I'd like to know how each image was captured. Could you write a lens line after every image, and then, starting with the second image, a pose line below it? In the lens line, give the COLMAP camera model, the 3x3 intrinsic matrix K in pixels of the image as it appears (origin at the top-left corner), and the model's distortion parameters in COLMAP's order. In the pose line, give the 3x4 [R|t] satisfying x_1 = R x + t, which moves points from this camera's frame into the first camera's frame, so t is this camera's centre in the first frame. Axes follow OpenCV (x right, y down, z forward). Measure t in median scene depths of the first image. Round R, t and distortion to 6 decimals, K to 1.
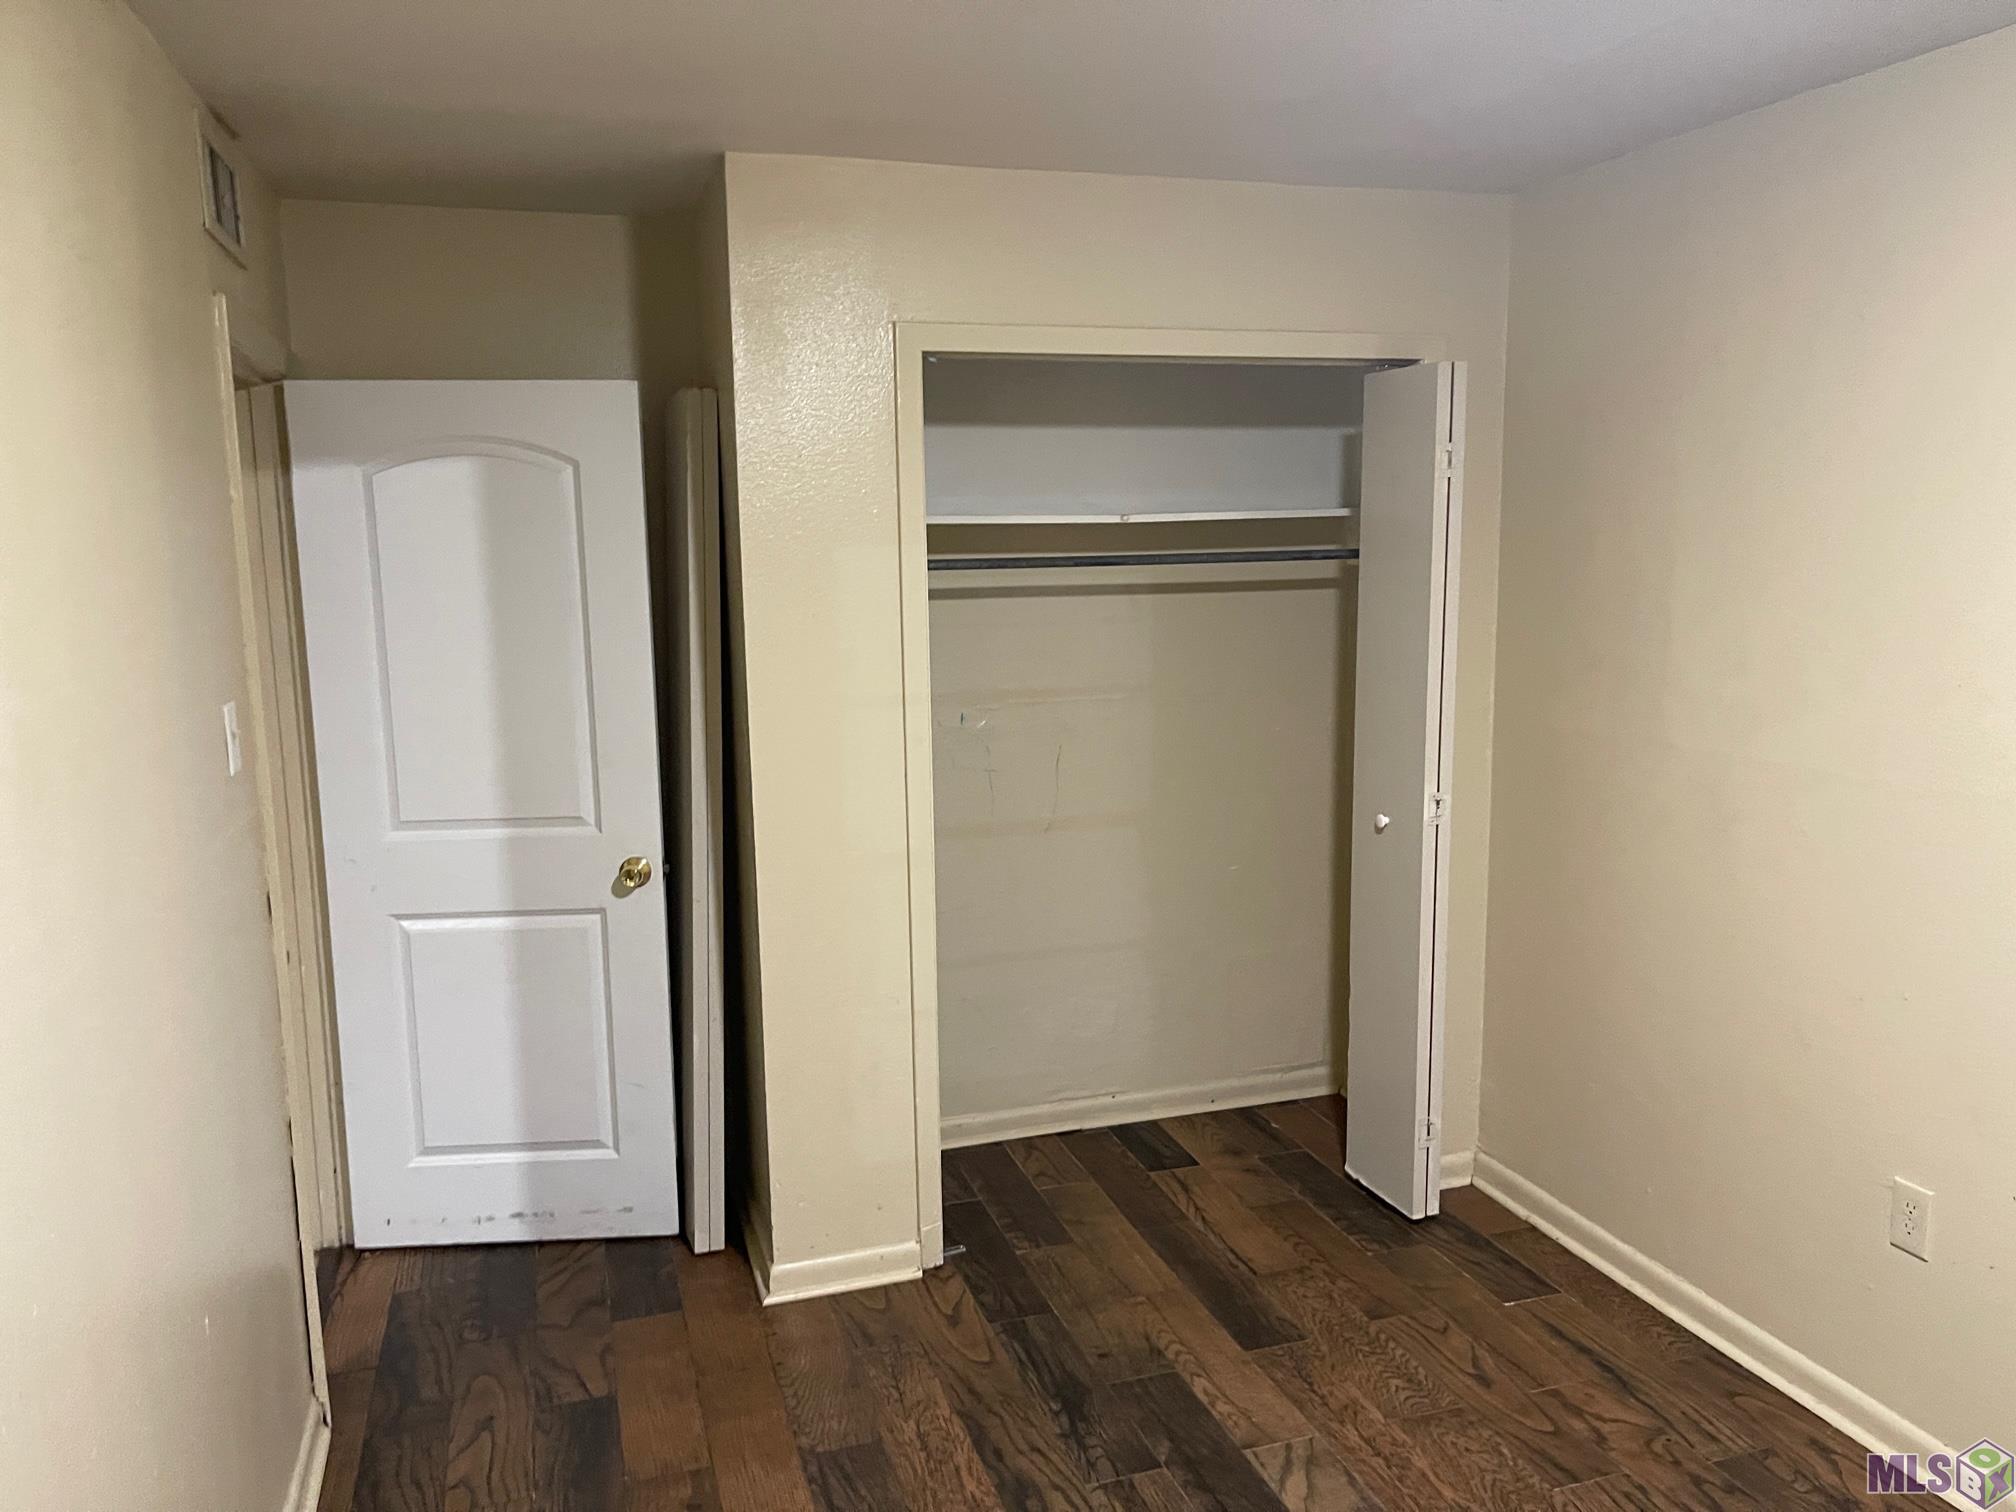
lens RADIAL K [[1529.4, 0, 1019.6], [0, 1529.4, 766.6], [0, 0, 1]] dist [0.056844, -0.062701]
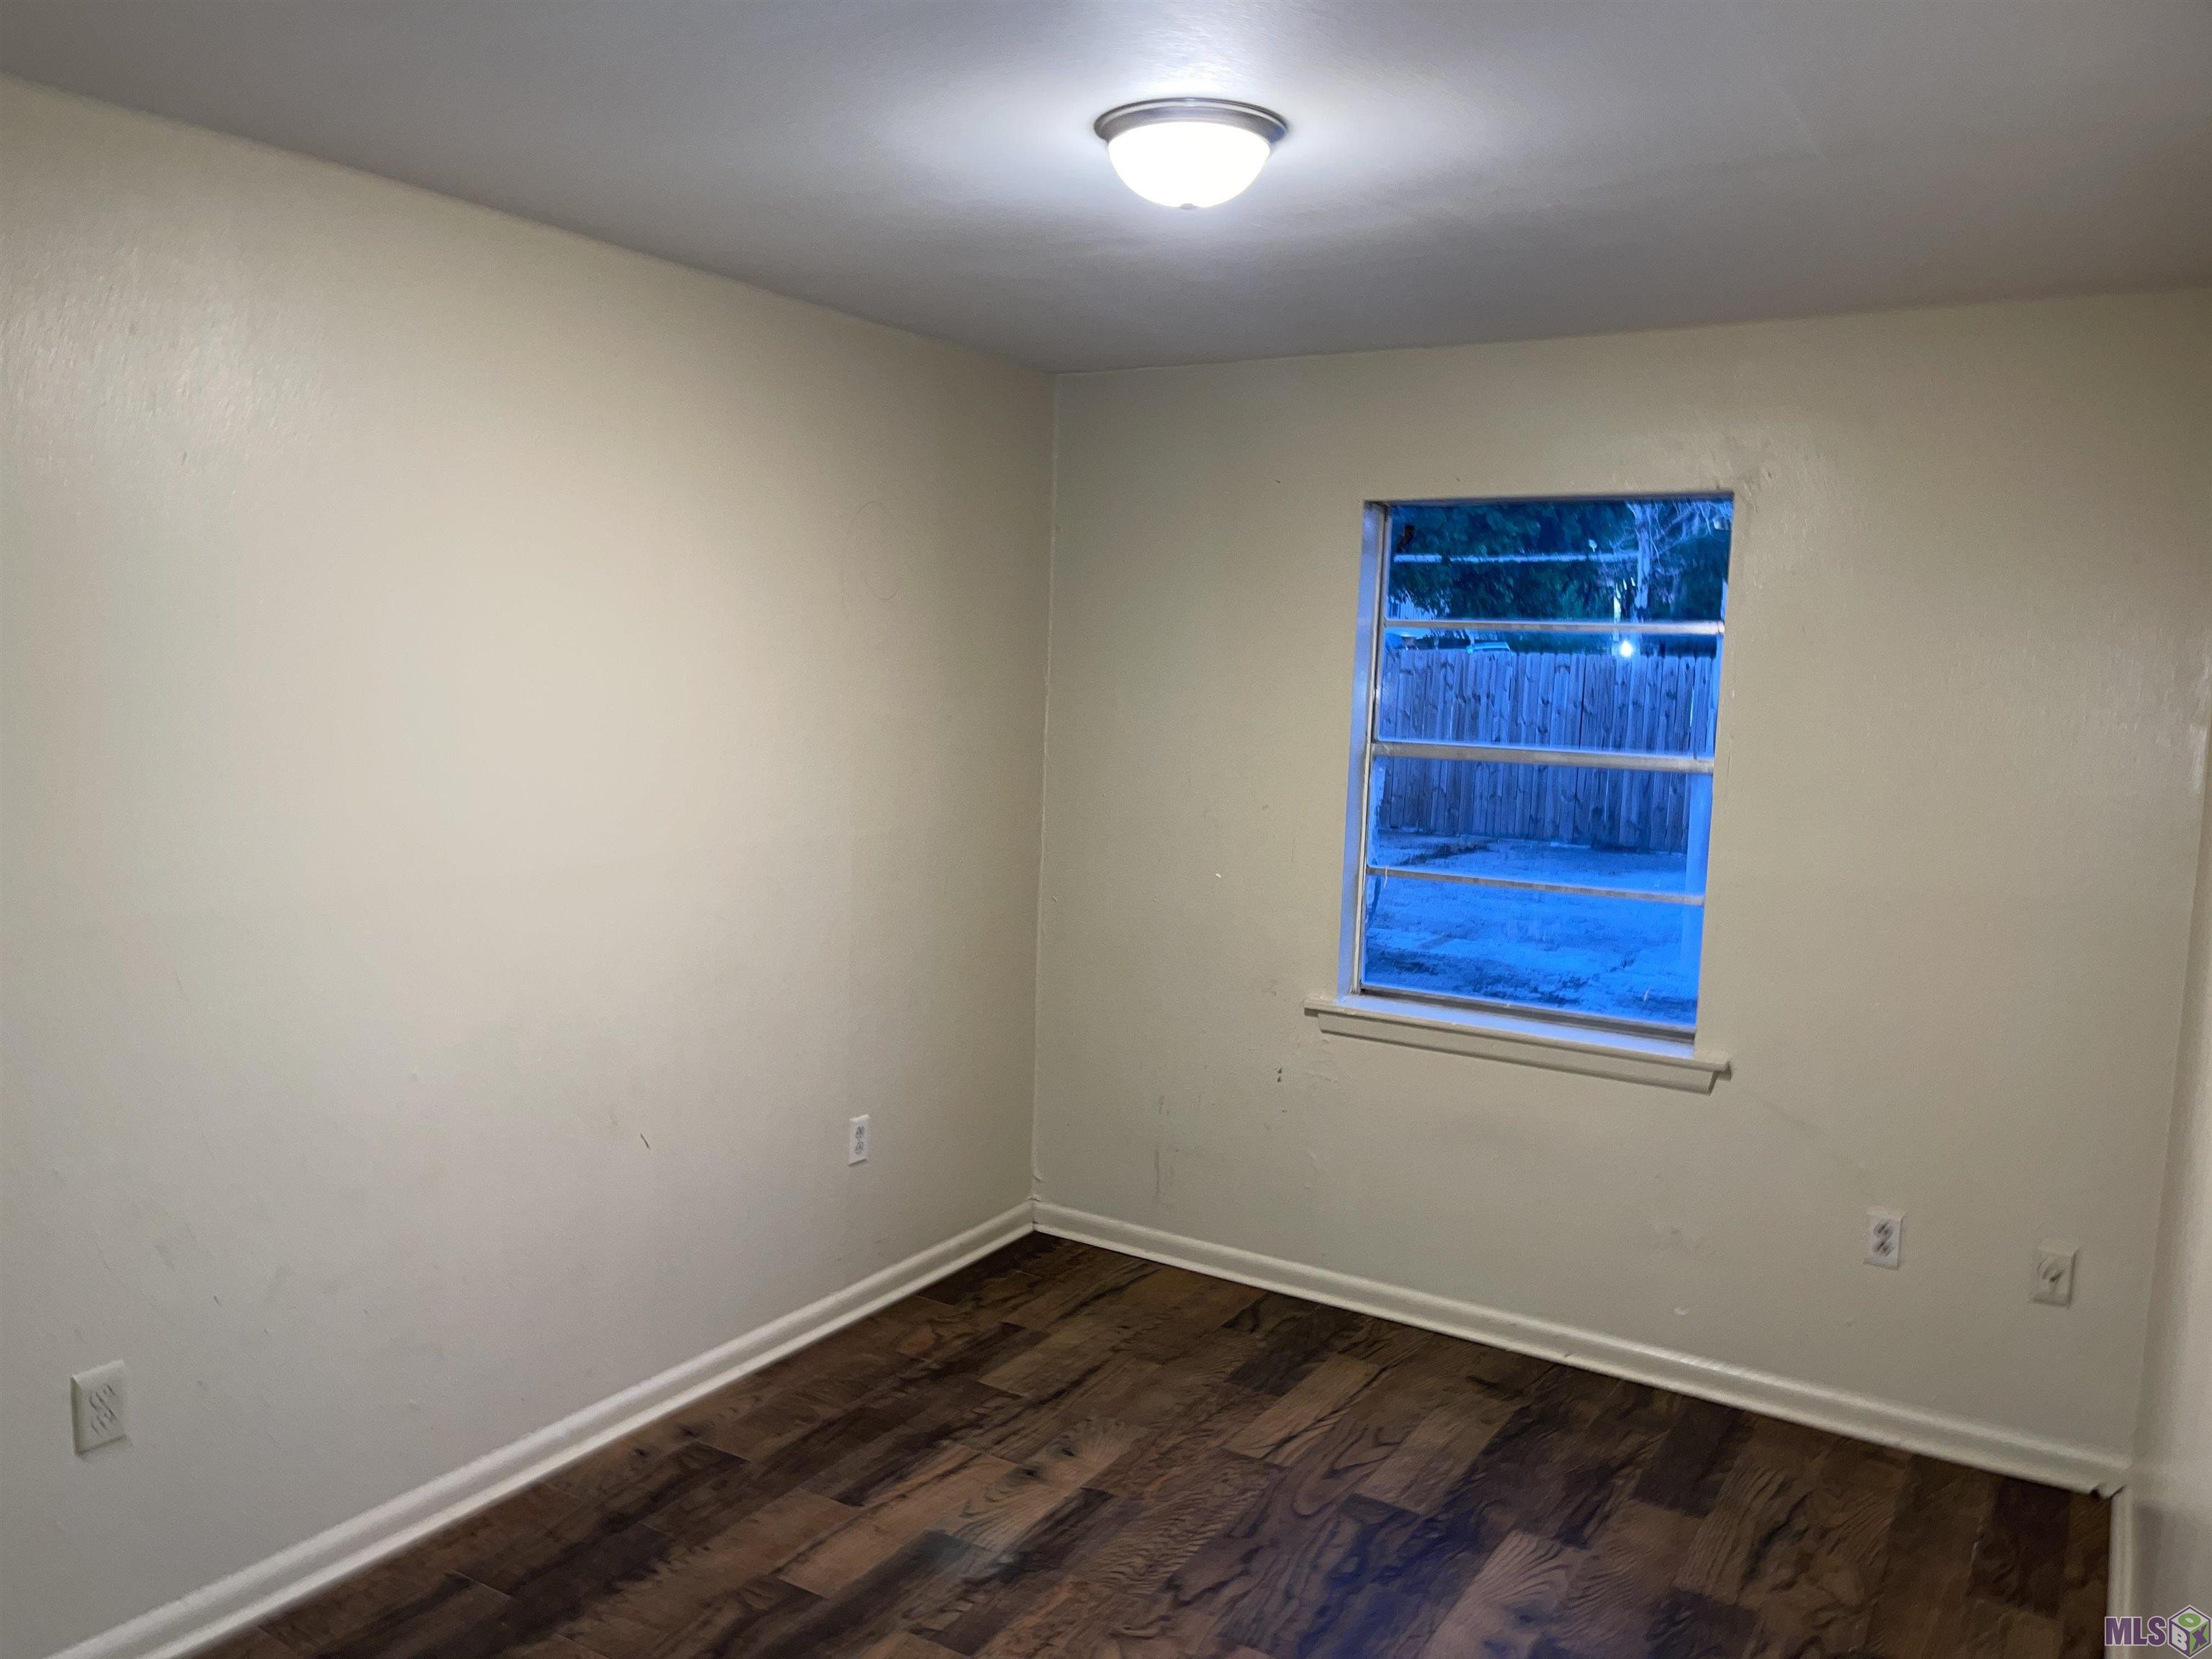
lens RADIAL K [[1678.1, 0, 1085.0], [0, 1678.1, 841.4], [0, 0, 1]] dist [0.056844, -0.062701]
pose [[-0.645046, -0.088438, 0.759009, -0.393721], [0.093005, 0.976809, 0.192856, -0.128020], [-0.758463, 0.194993, -0.621862, 0.884842]]
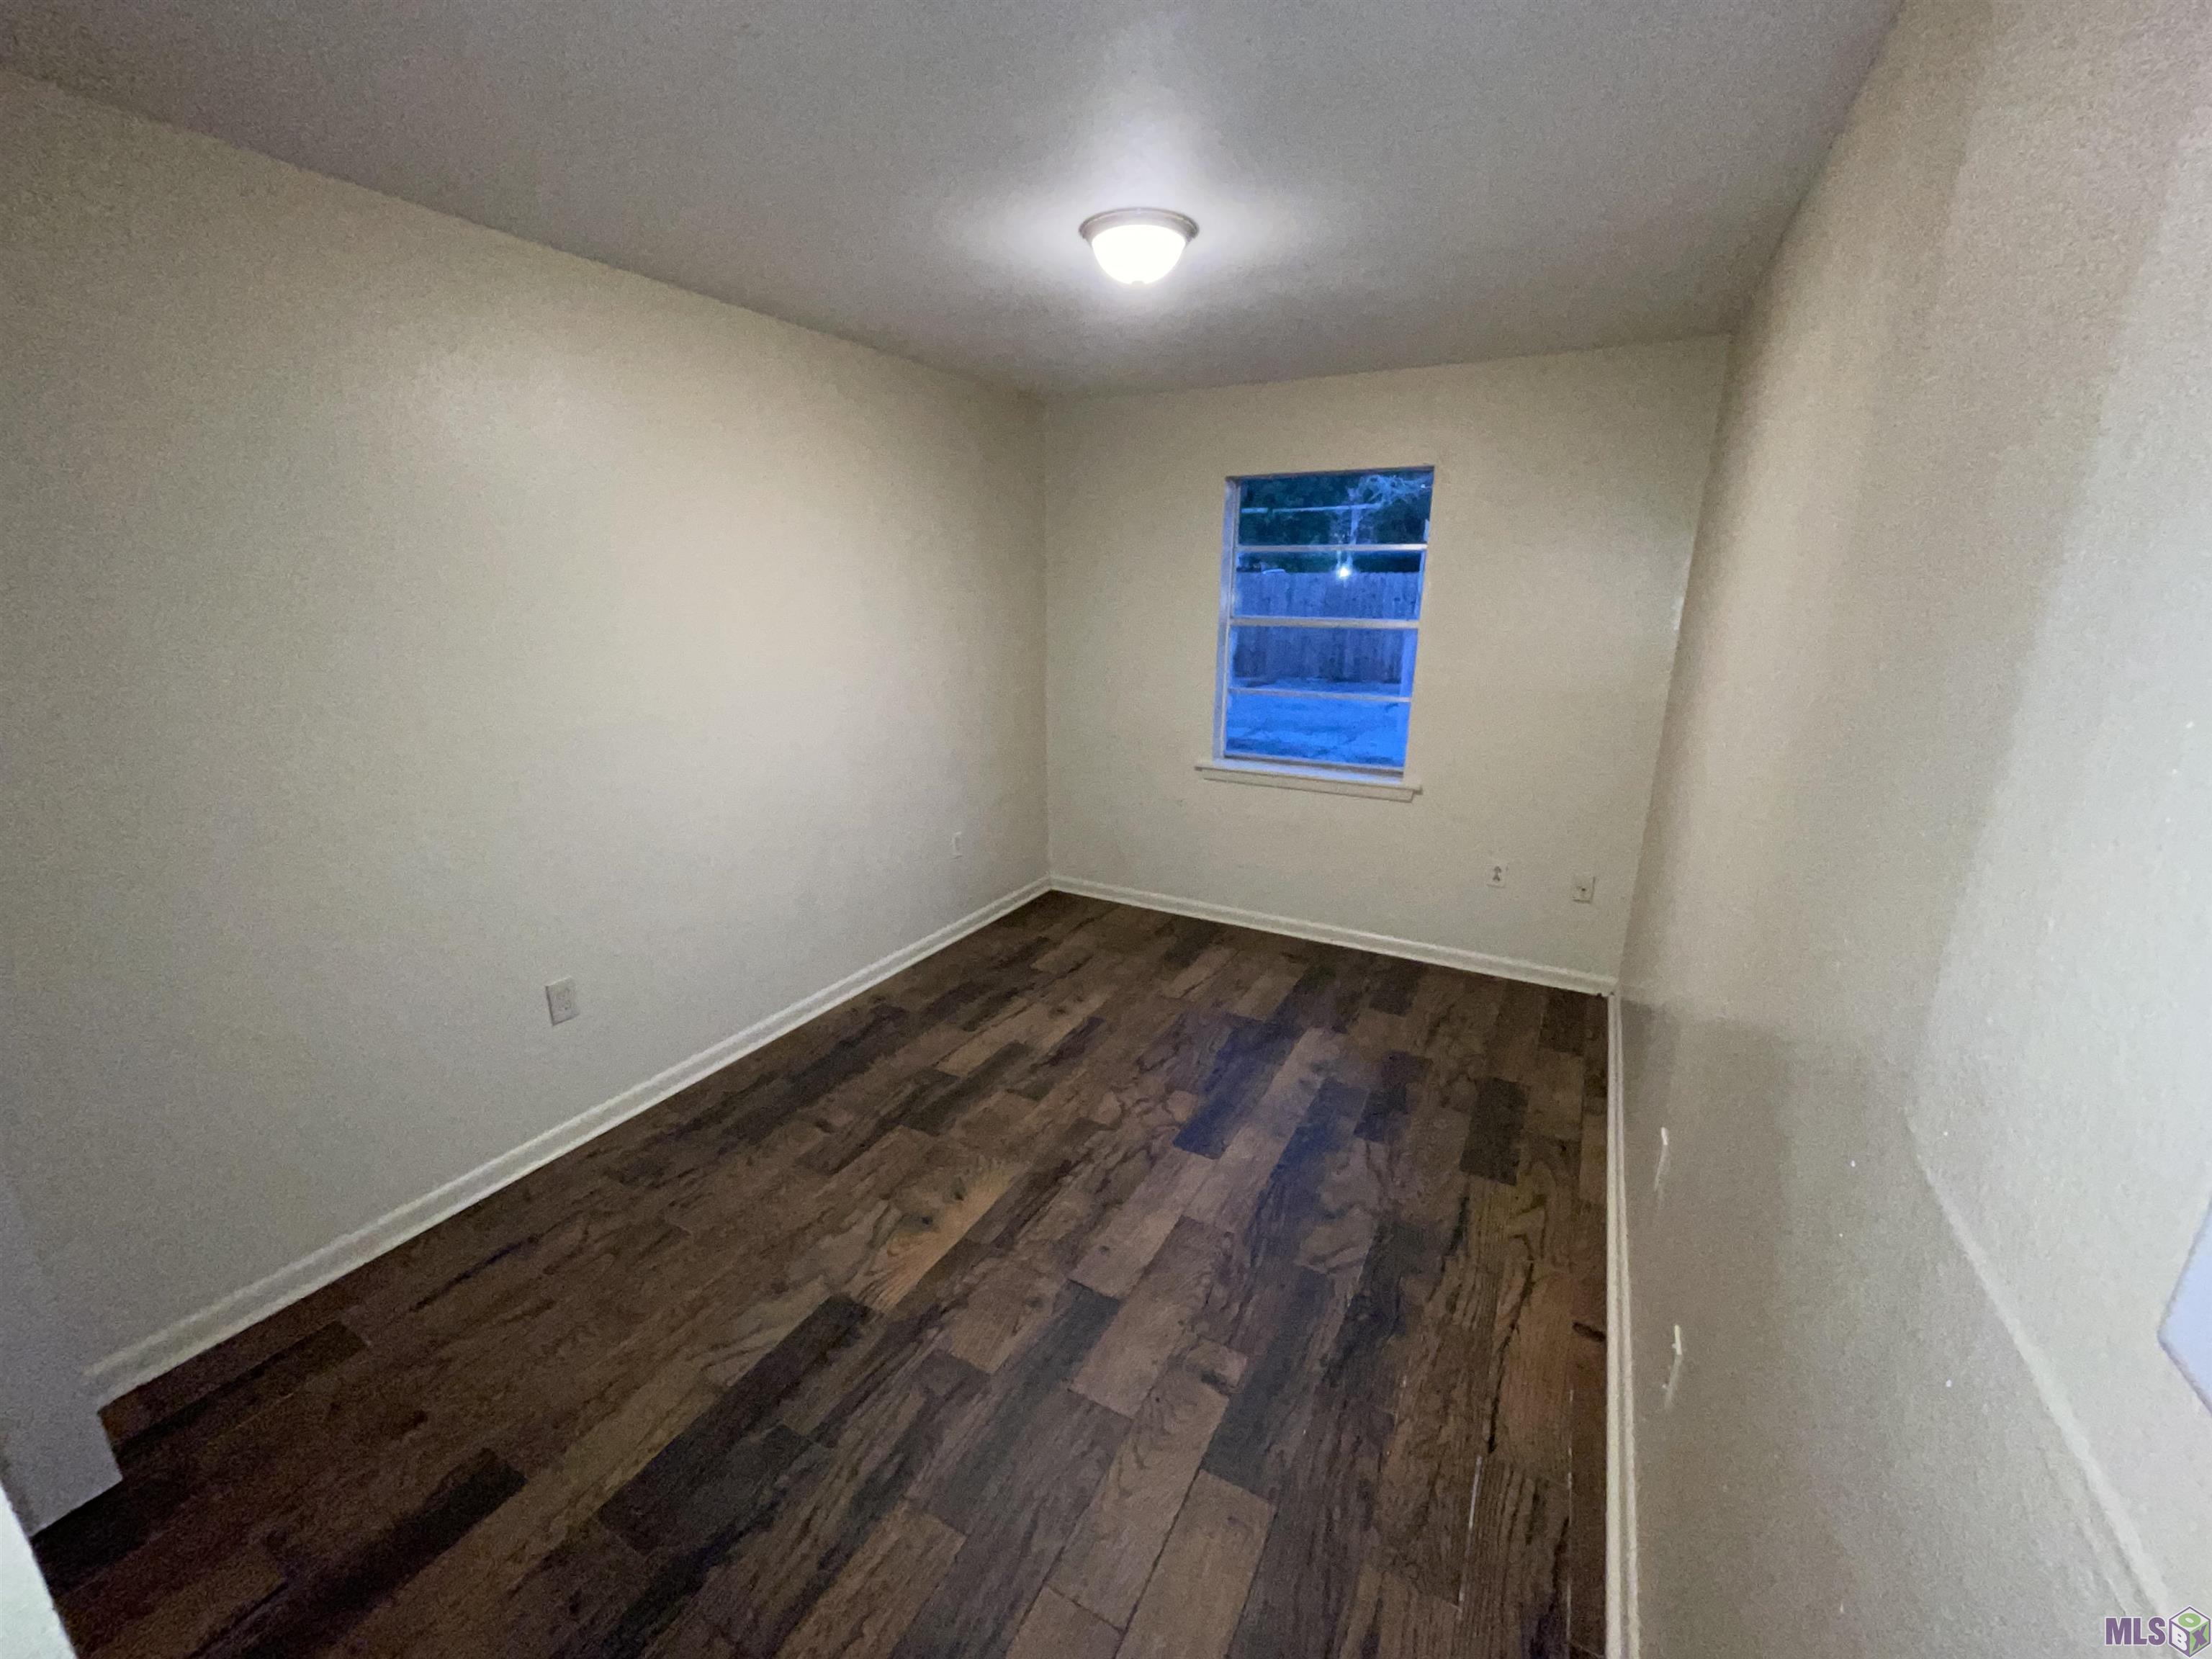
lens RADIAL K [[892.2, 0, 1100.5], [0, 892.2, 833.3], [0, 0, 1]] dist [-0.004089, 0.001198]
pose [[-0.685100, -0.186839, 0.704081, -0.352316], [0.110710, 0.928613, 0.354148, -0.113272], [-0.719987, 0.320575, -0.615508, 0.885382]]
